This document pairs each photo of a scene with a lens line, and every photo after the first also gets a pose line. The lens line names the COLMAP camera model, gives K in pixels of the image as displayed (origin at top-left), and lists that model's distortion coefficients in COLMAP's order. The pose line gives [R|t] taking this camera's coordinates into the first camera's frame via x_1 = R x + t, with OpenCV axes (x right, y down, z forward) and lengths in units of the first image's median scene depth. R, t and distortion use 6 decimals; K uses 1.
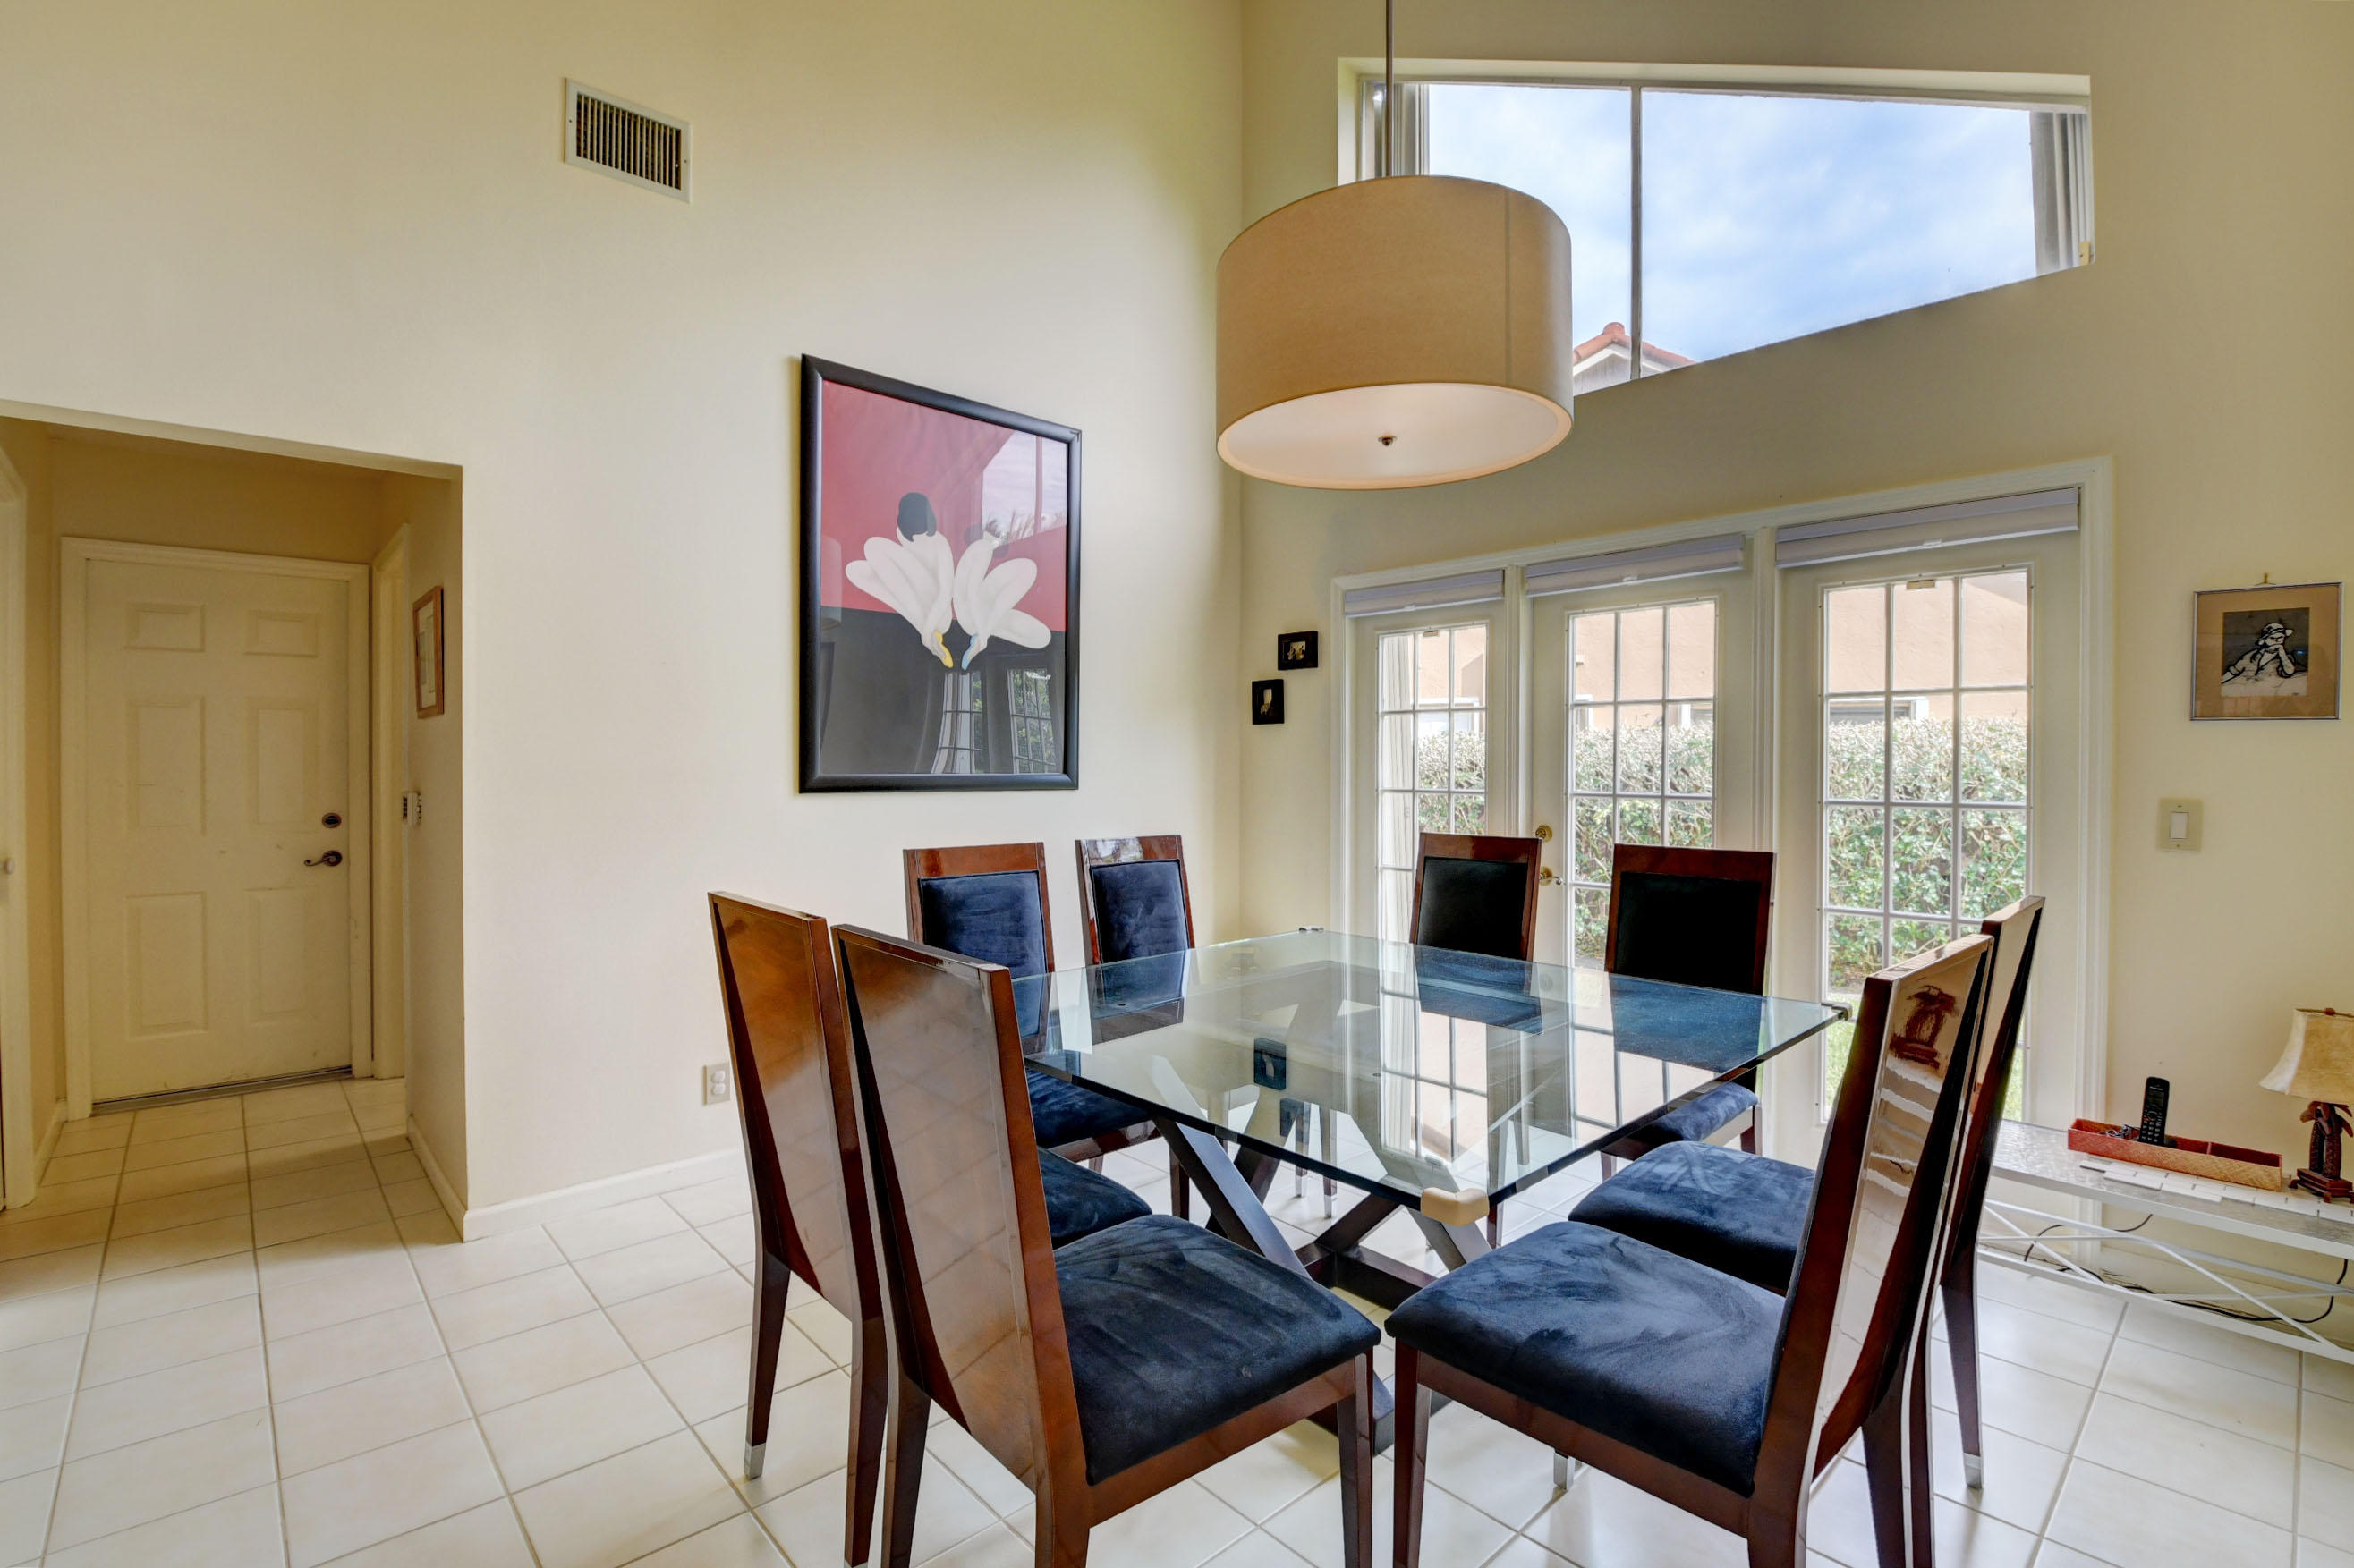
lens RADIAL K [[1034.8, 0, 1178.4], [0, 1034.8, 767.6], [0, 0, 1]] dist [-0.004222, -0.014473]
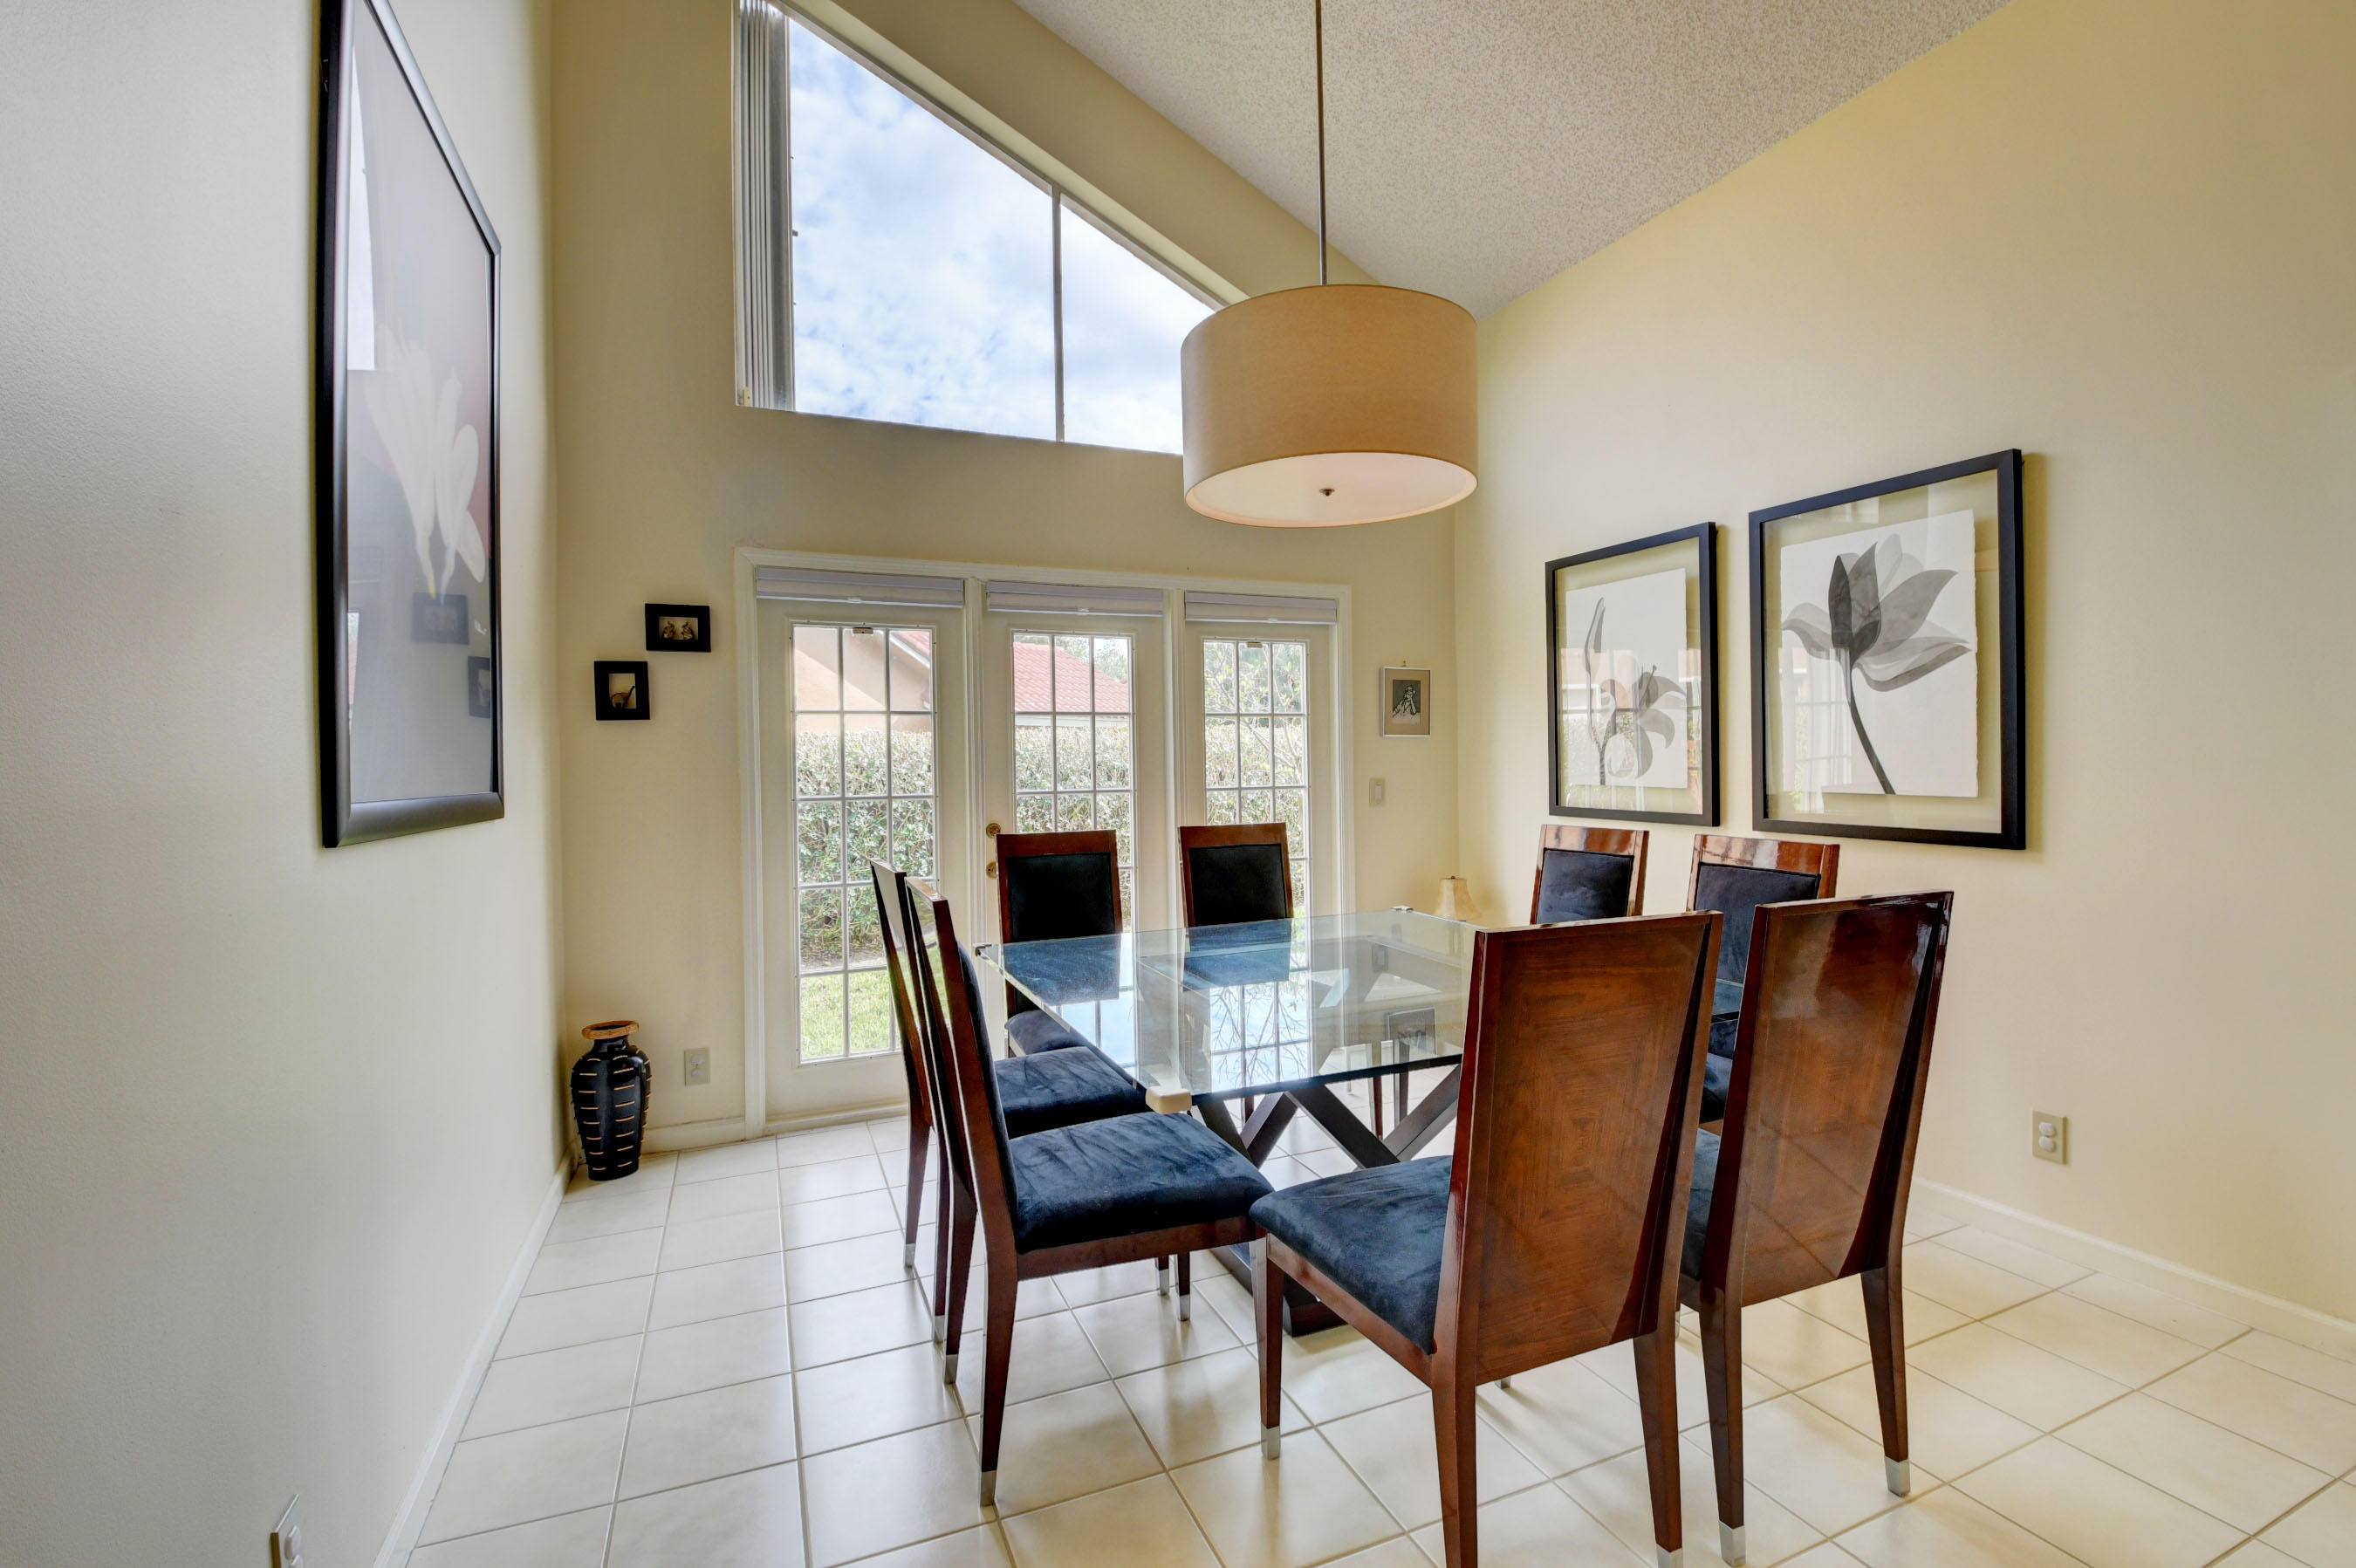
lens RADIAL K [[1035.8, 0, 1164.4], [0, 1035.8, 767.0], [0, 0, 1]] dist [-0.004222, -0.014473]
pose [[0.349440, -0.010416, 0.936901, -0.612127], [0.020021, 0.999793, 0.003648, -0.003260], [-0.936745, 0.017483, 0.349577, 0.466678]]
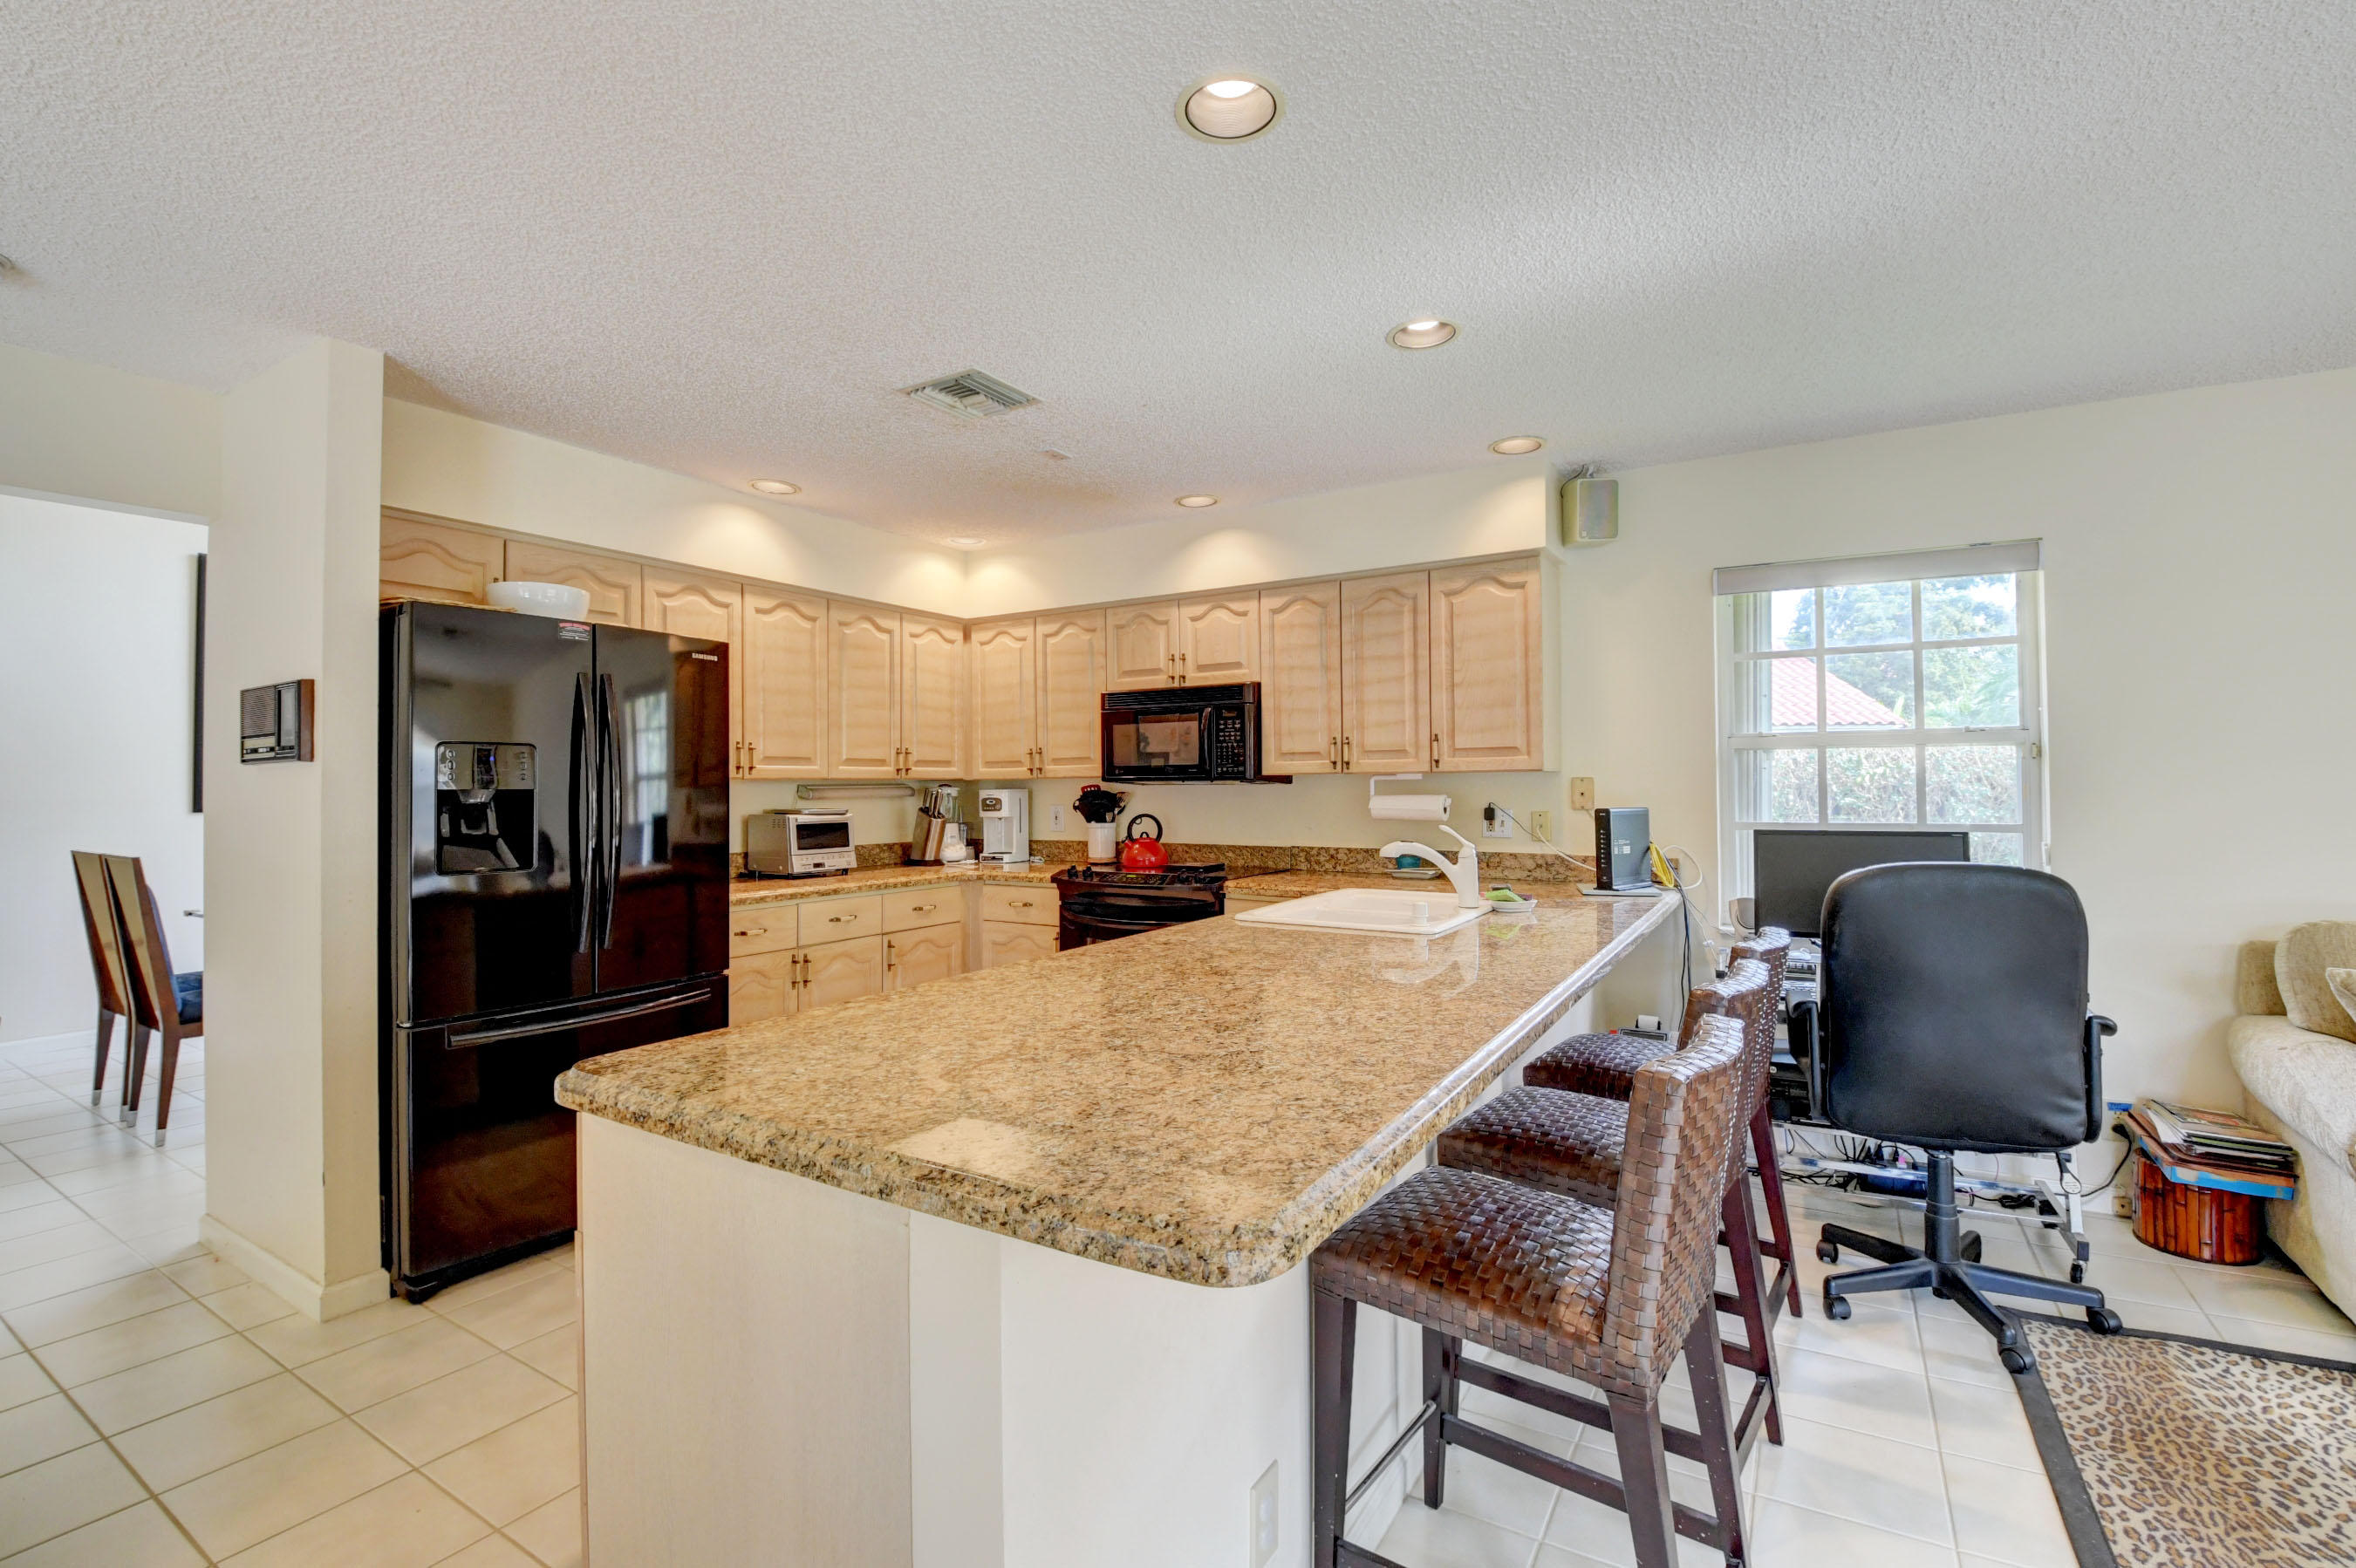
lens RADIAL K [[1035.7, 0, 1183.7], [0, 1035.7, 775.4], [0, 0, 1]] dist [-0.004222, -0.014473]
pose [[0.961824, -0.007008, 0.273577, 0.666326], [0.013316, 0.999686, -0.021205, 0.018681], [-0.273343, 0.024039, 0.961616, -0.935159]]
